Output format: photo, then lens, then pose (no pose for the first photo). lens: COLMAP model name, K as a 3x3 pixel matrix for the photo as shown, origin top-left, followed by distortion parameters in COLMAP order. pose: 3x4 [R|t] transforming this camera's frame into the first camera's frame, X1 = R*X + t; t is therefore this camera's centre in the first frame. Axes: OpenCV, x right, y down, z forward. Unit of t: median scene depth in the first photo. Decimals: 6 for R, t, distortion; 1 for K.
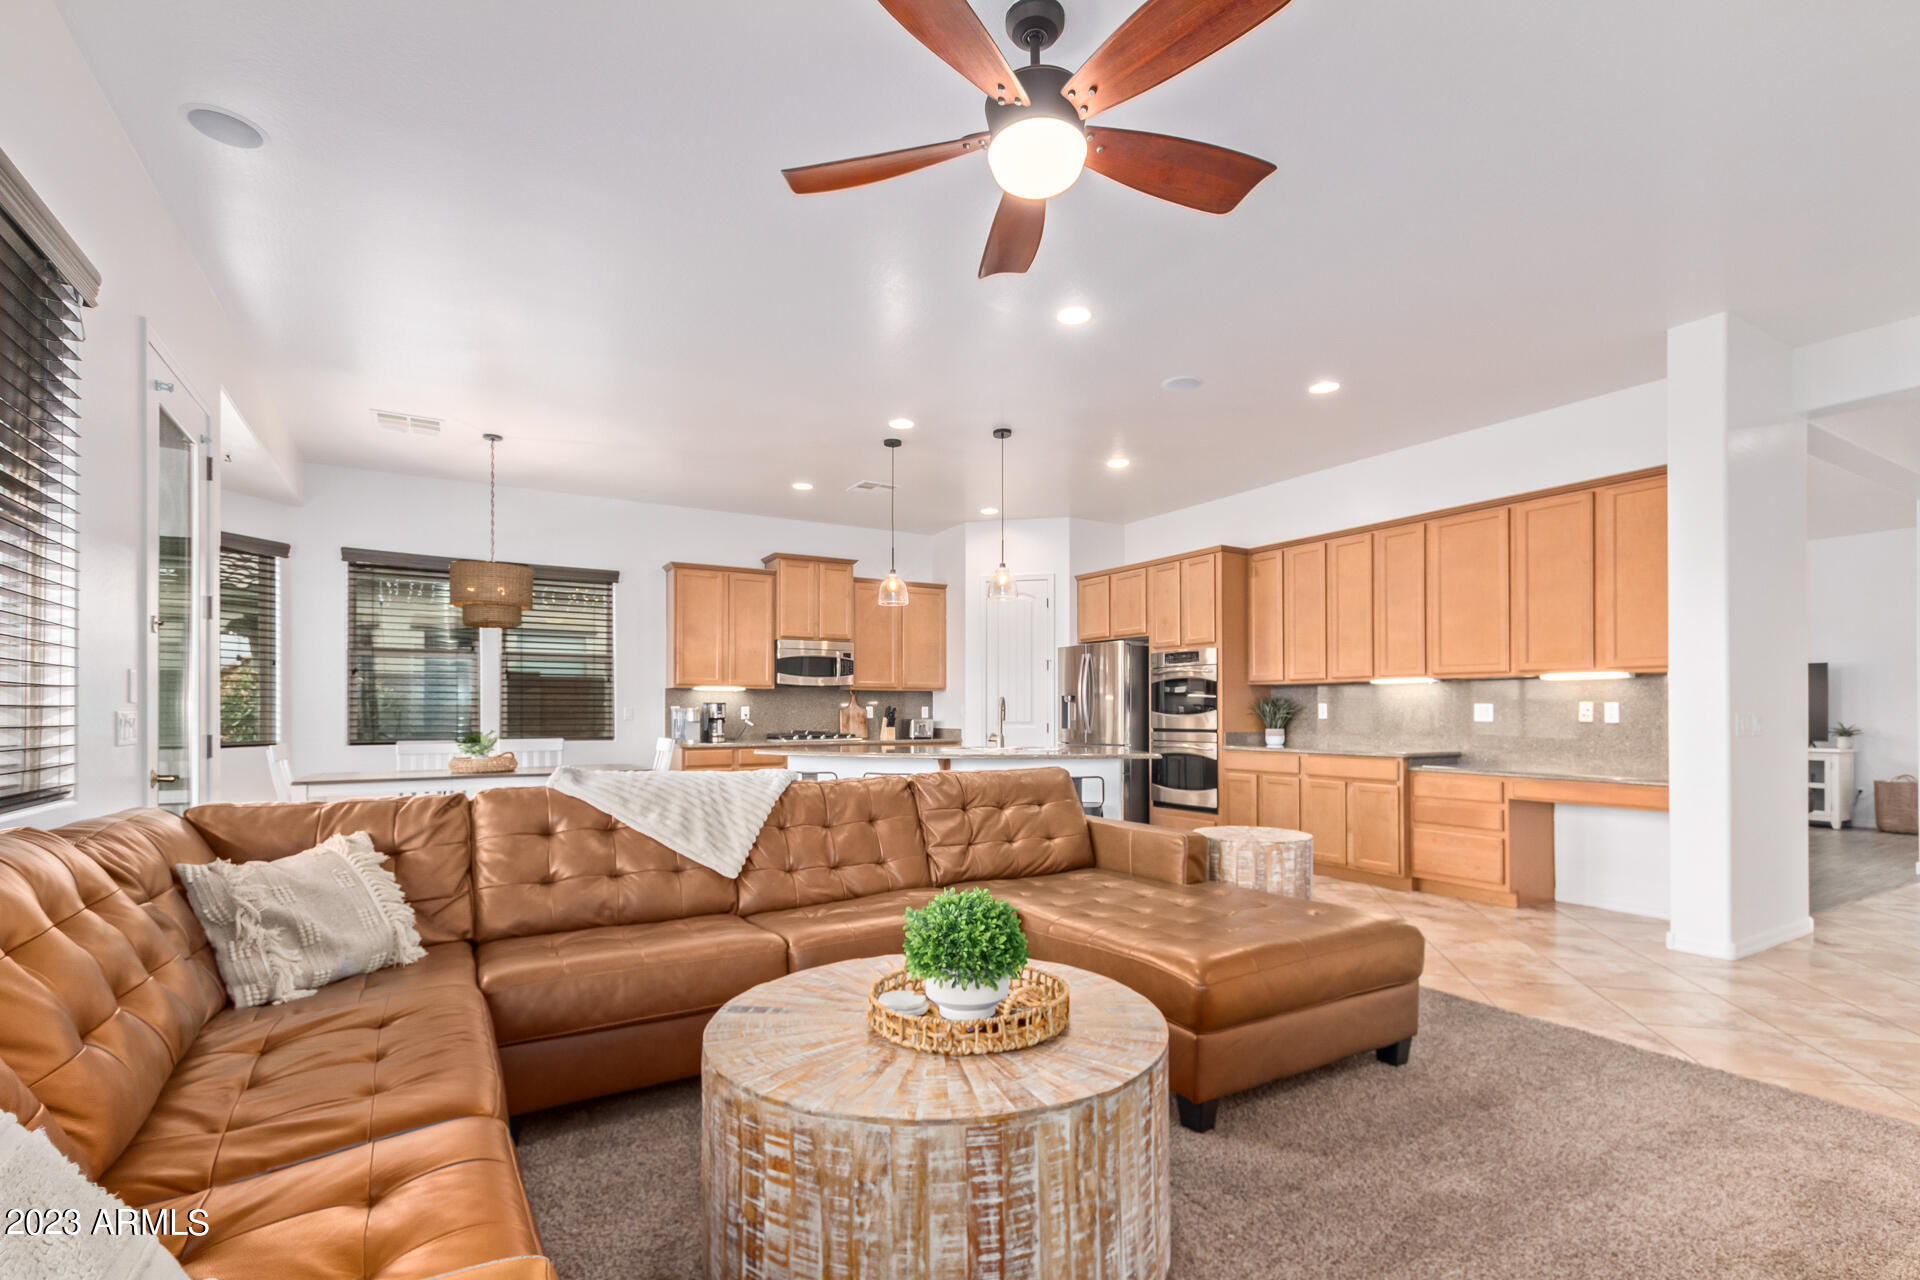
lens RADIAL K [[879.7, 0, 955.3], [0, 879.7, 708.7], [0, 0, 1]] dist [0.012319, -0.005554]
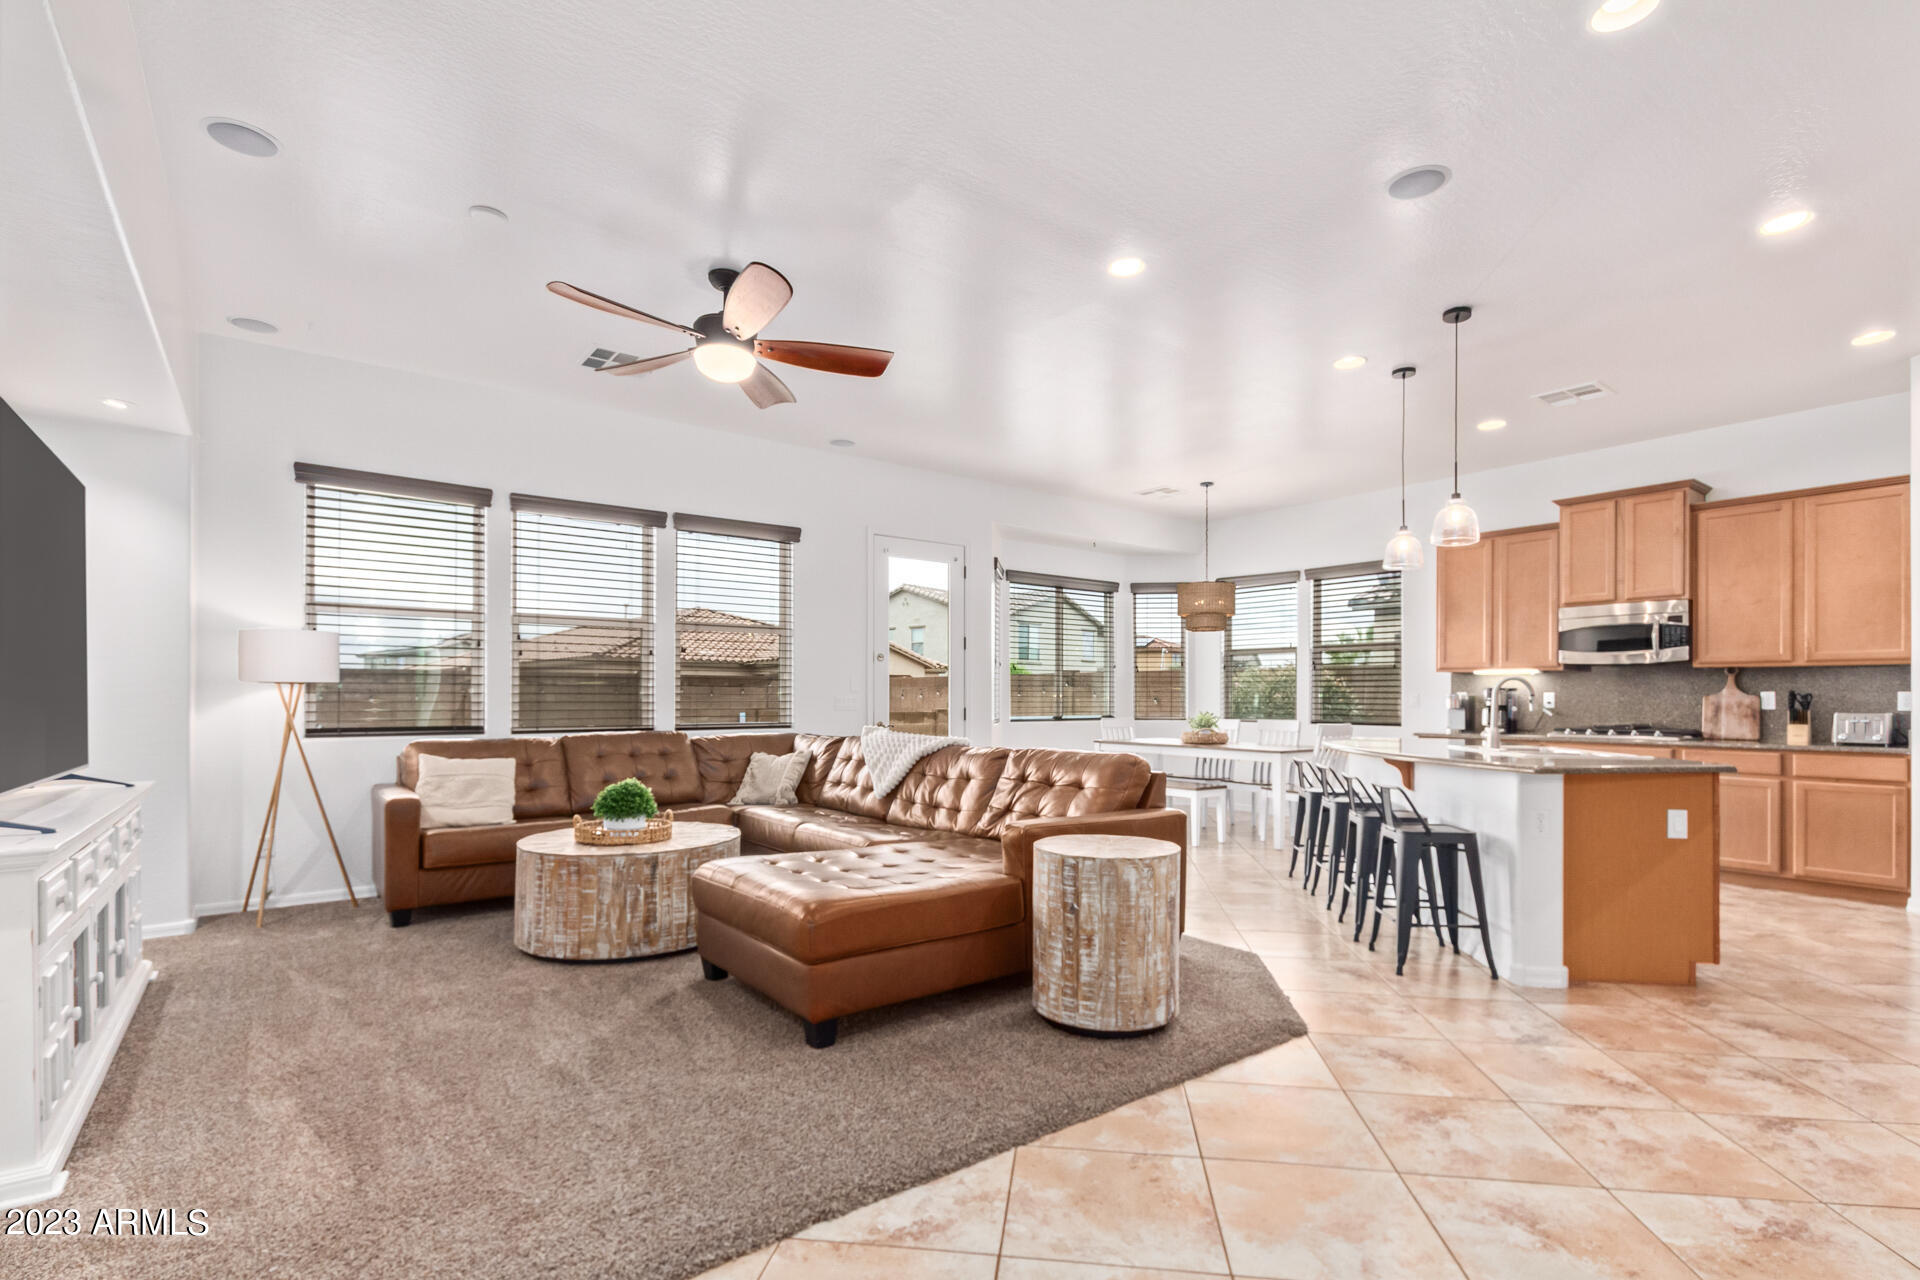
lens RADIAL K [[879.7, 0, 970.7], [0, 879.7, 691.3], [0, 0, 1]] dist [0.012319, -0.005554]
pose [[0.114985, -0.004496, -0.993357, 0.539080], [-0.003469, 0.999982, -0.004928, 0.002526], [0.993361, 0.004013, 0.114967, 0.382604]]
